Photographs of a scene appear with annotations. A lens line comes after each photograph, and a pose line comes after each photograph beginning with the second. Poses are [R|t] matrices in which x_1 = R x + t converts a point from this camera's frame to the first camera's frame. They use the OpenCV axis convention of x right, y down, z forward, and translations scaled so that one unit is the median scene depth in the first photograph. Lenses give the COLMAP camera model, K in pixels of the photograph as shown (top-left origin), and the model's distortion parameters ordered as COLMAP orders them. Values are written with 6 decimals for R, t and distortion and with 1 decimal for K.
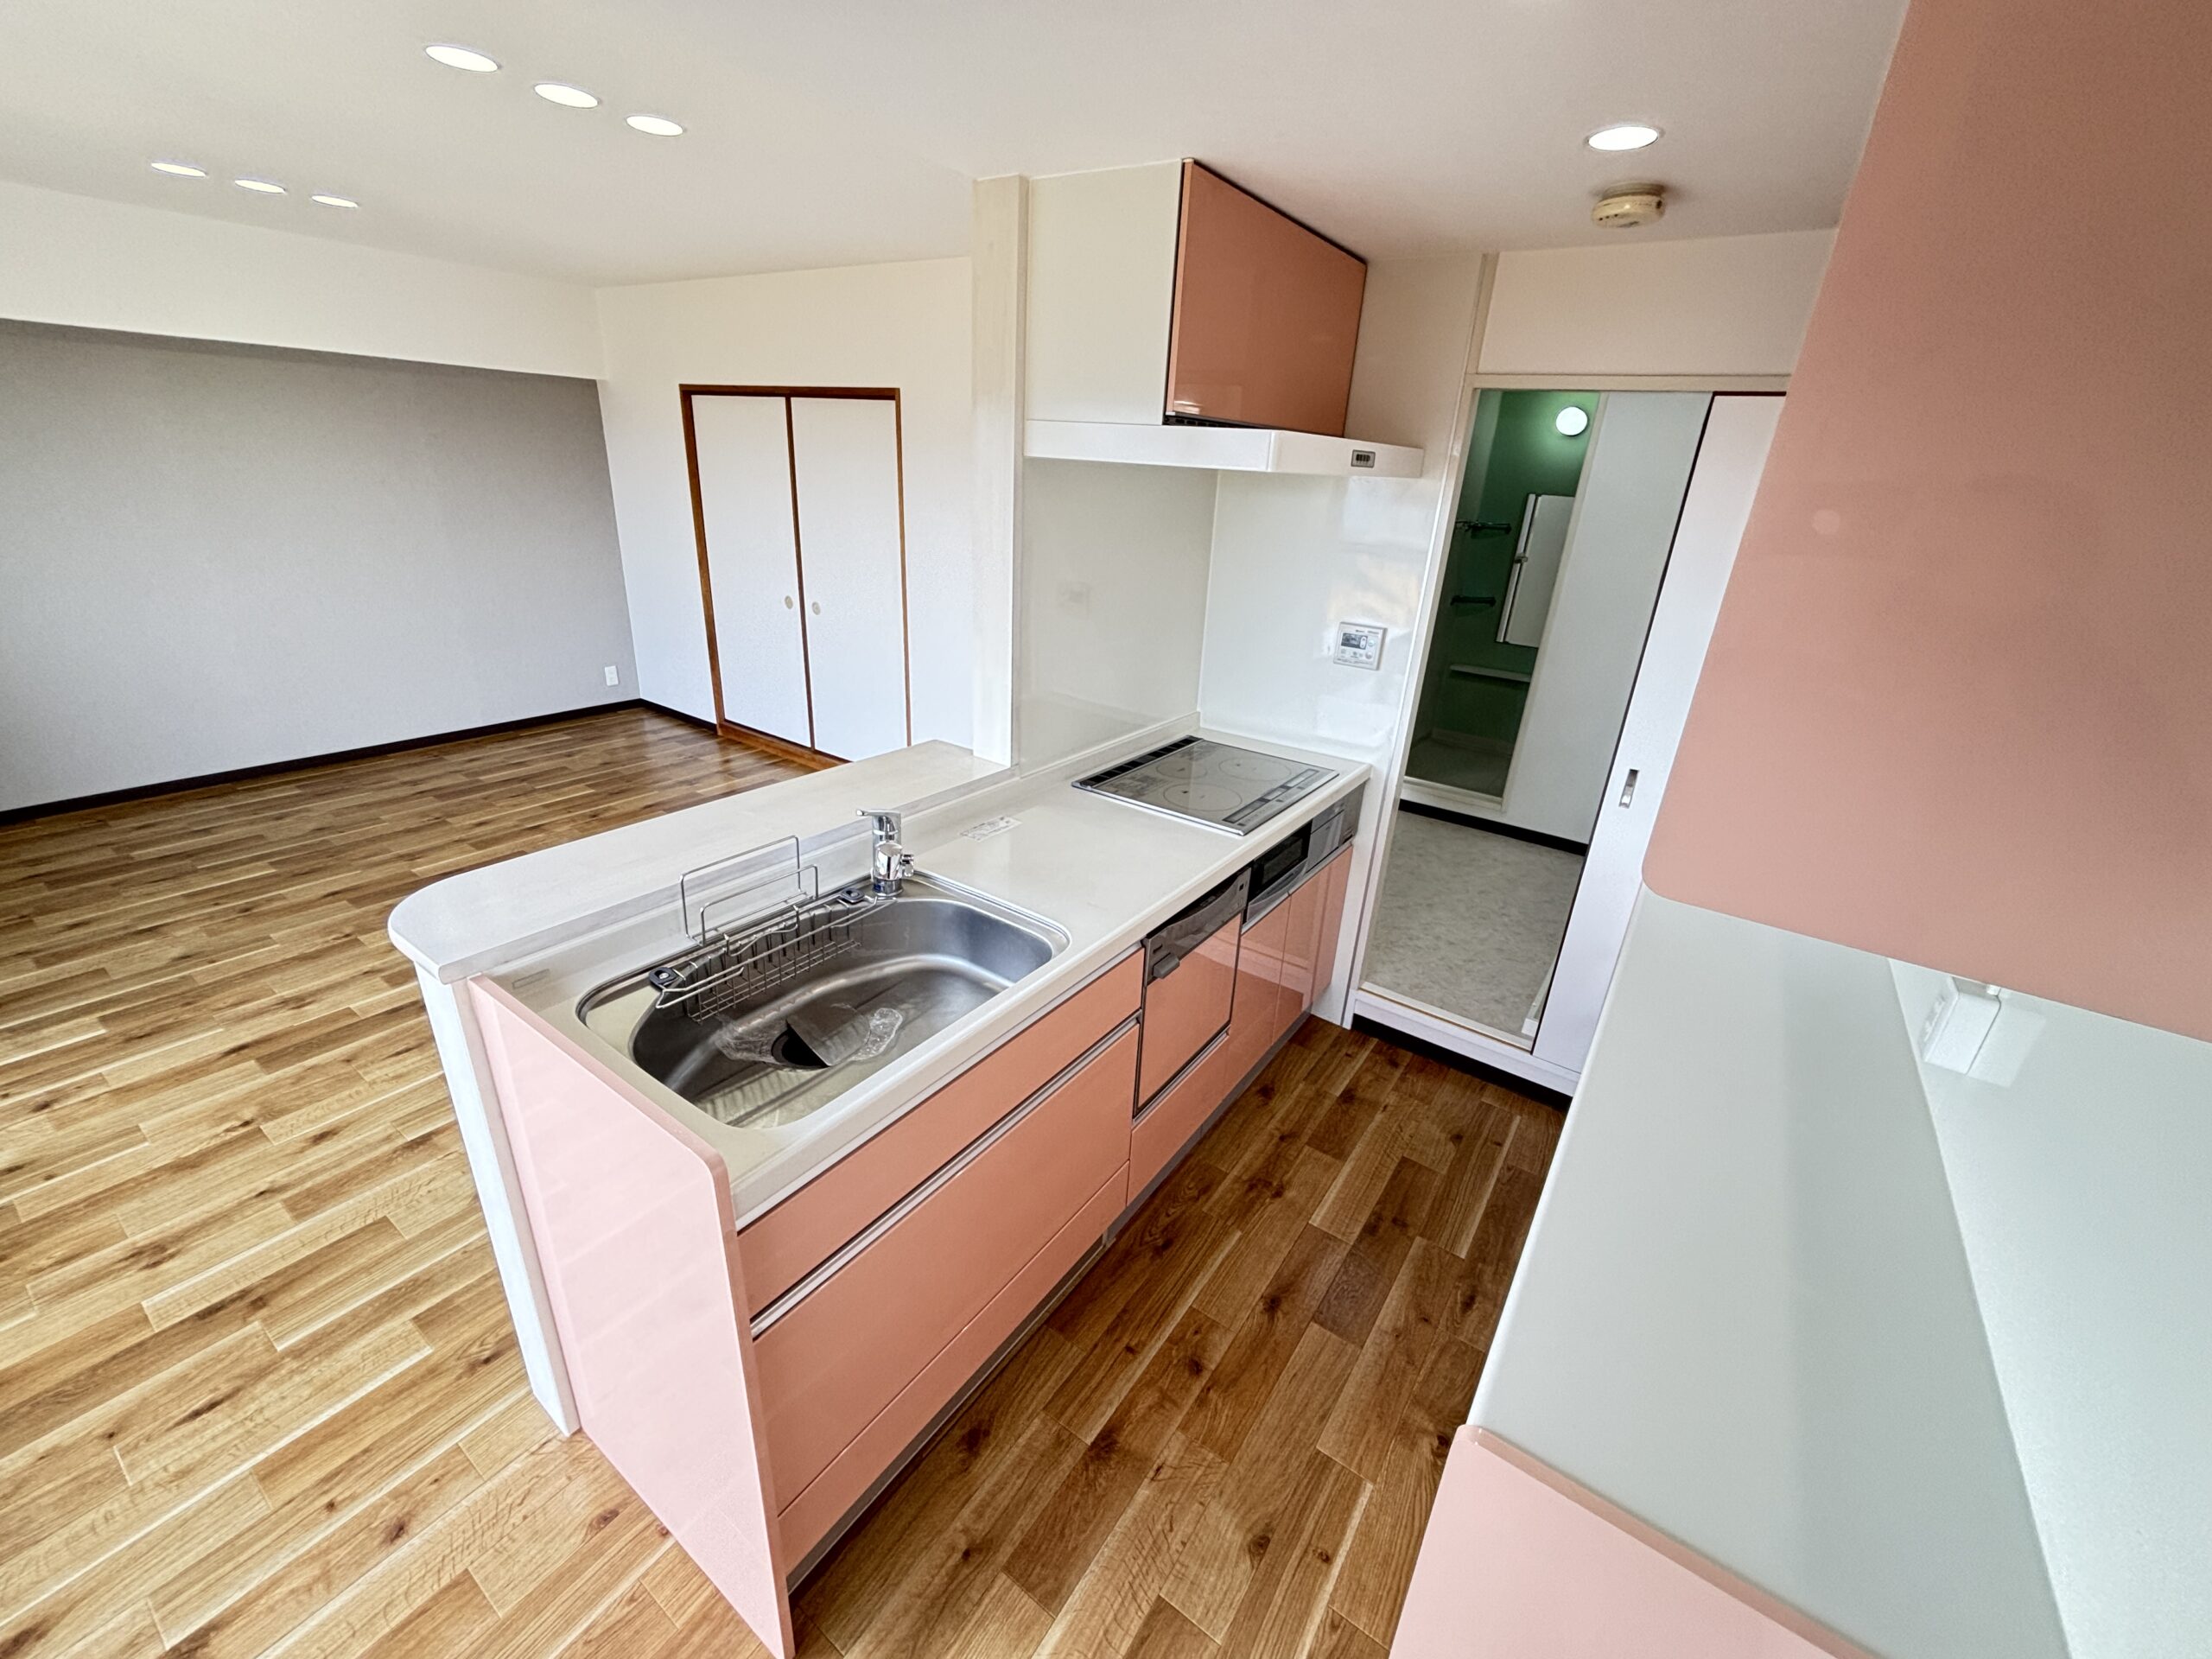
lens RADIAL K [[895.5, 0, 1114.4], [0, 895.5, 821.3], [0, 0, 1]] dist [0.001813, 0.001327]
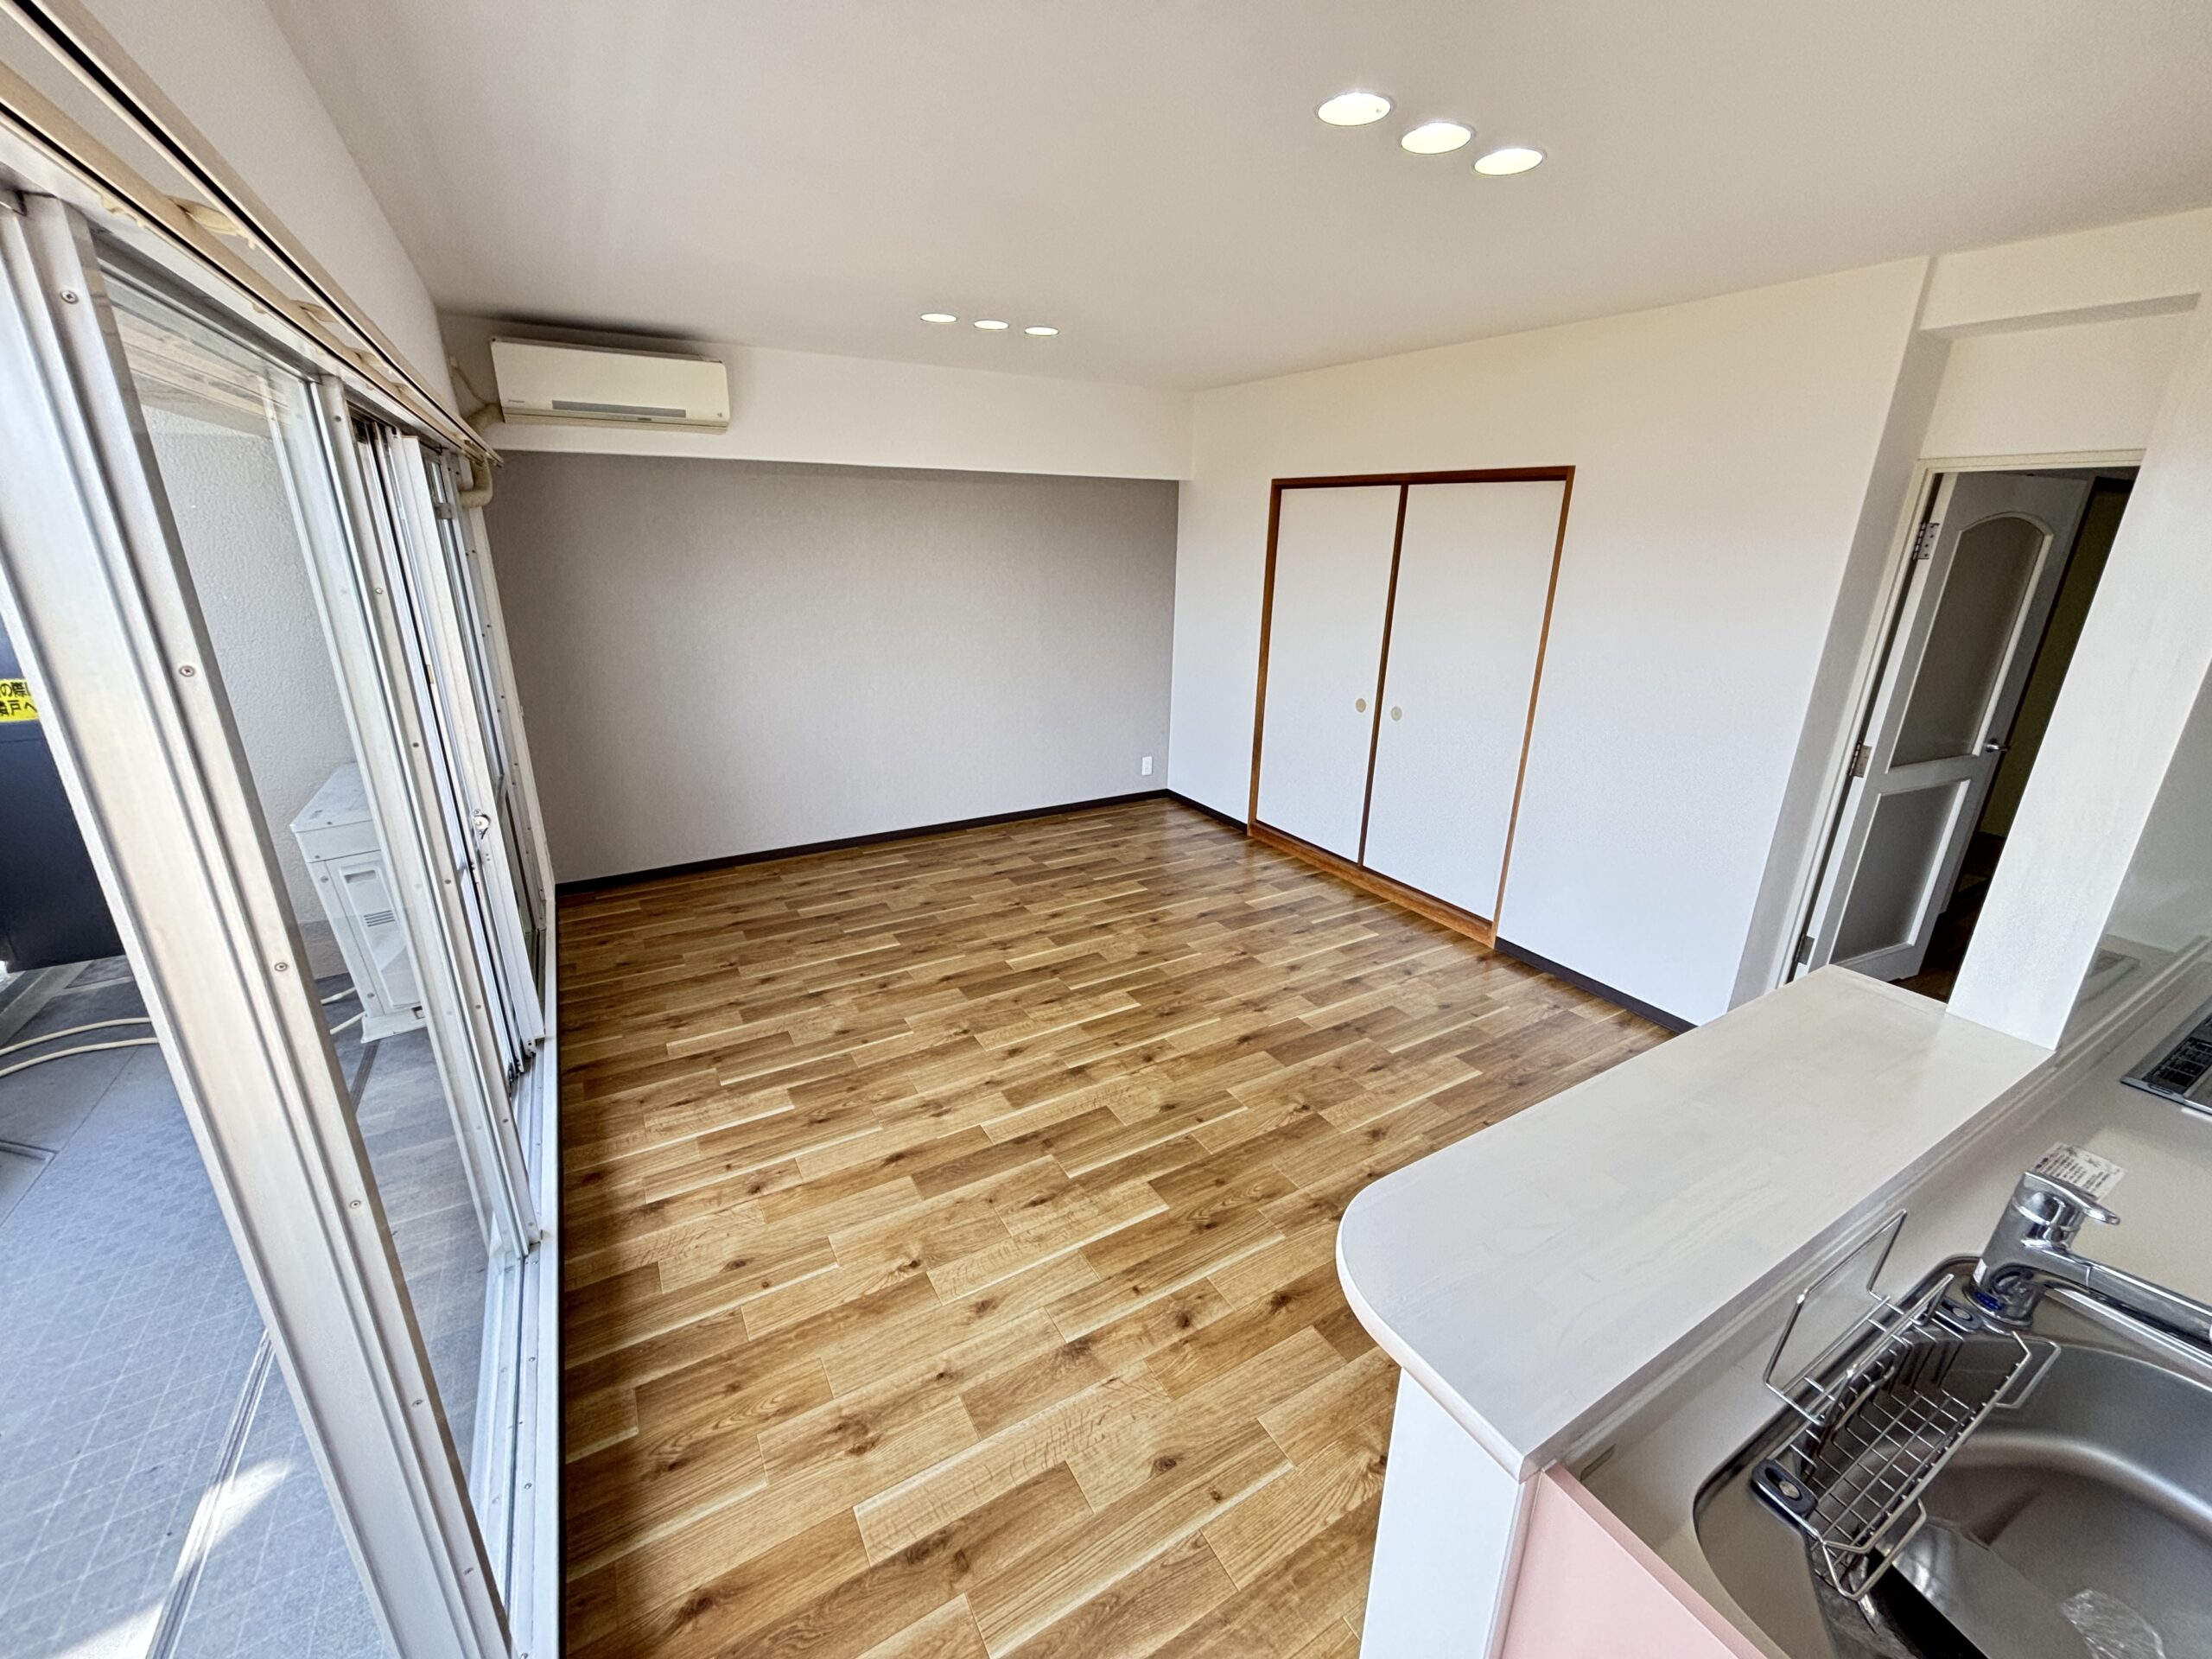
lens RADIAL K [[895.5, 0, 1125.0], [0, 895.5, 828.1], [0, 0, 1]] dist [0.001813, 0.001327]
pose [[0.913533, 0.096583, -0.395131, -0.281751], [-0.125799, 0.990862, -0.048644, -0.063125], [0.386822, 0.094145, 0.917336, 0.116506]]
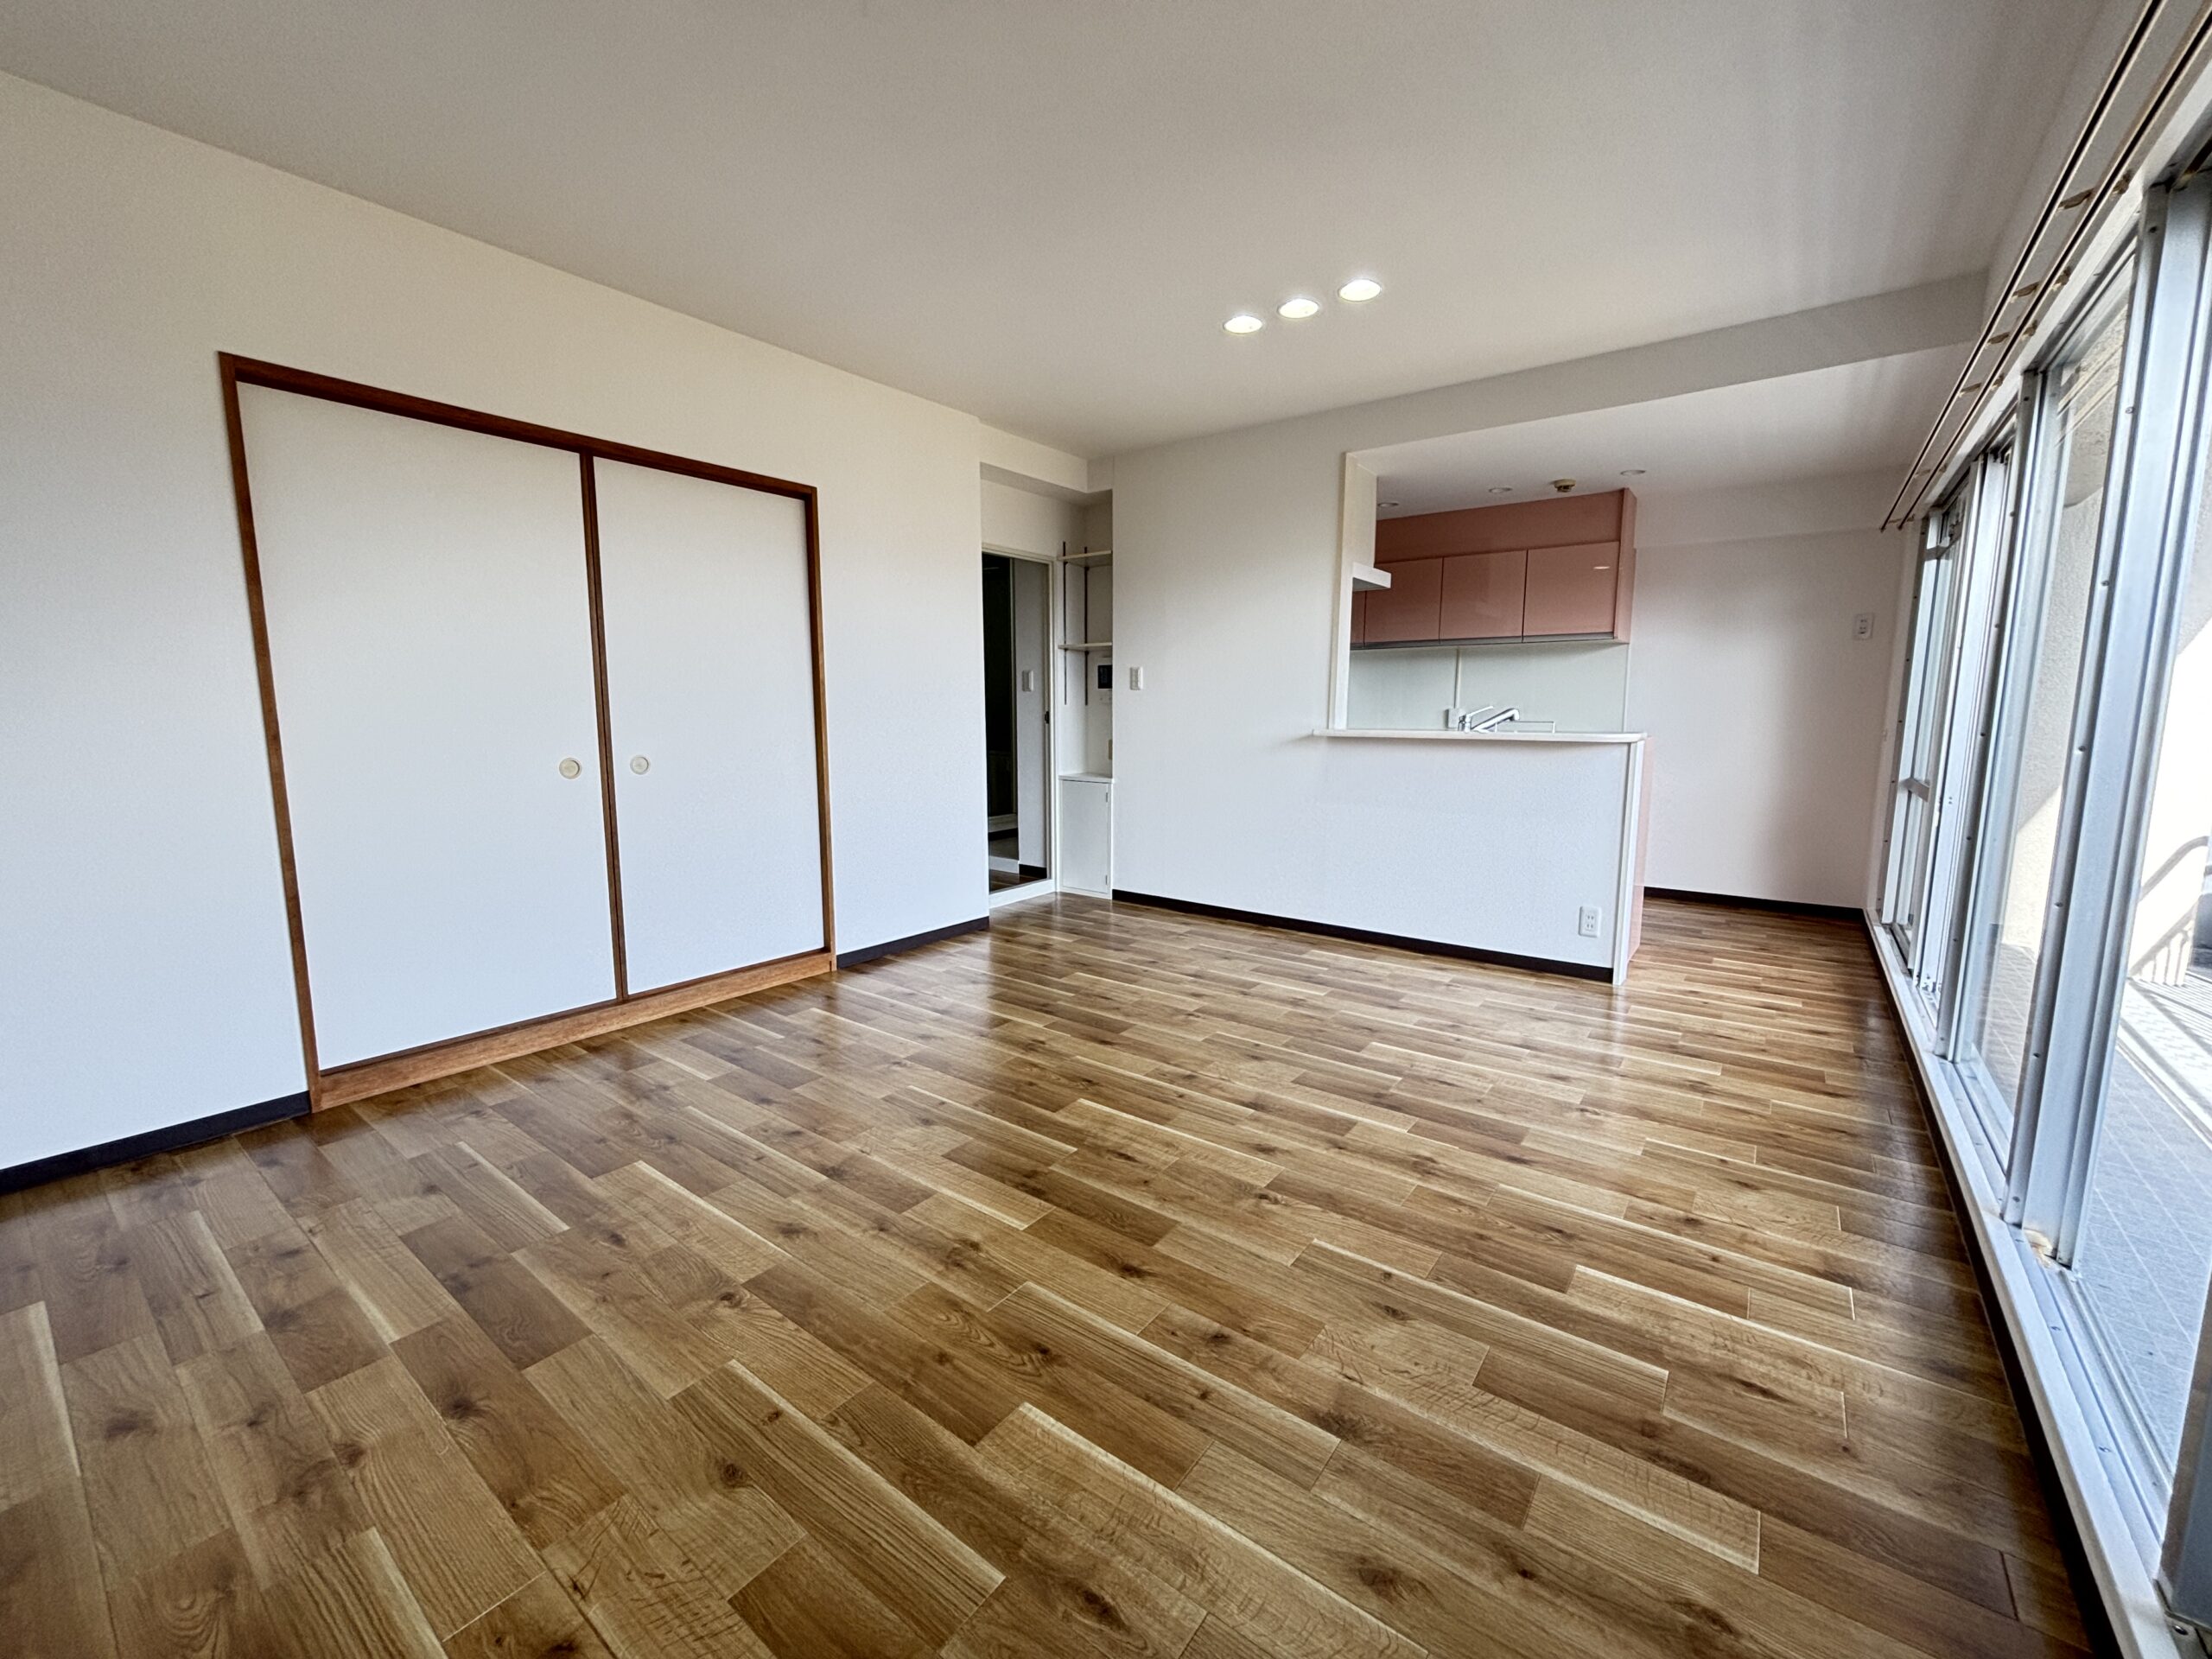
lens RADIAL K [[895.5, 0, 1114.4], [0, 895.5, 809.2], [0, 0, 1]] dist [0.001813, 0.001327]
pose [[0.035505, -0.165841, 0.985513, -1.262837], [0.380202, 0.914224, 0.140147, -0.220853], [-0.924222, 0.369718, 0.095512, 0.821287]]
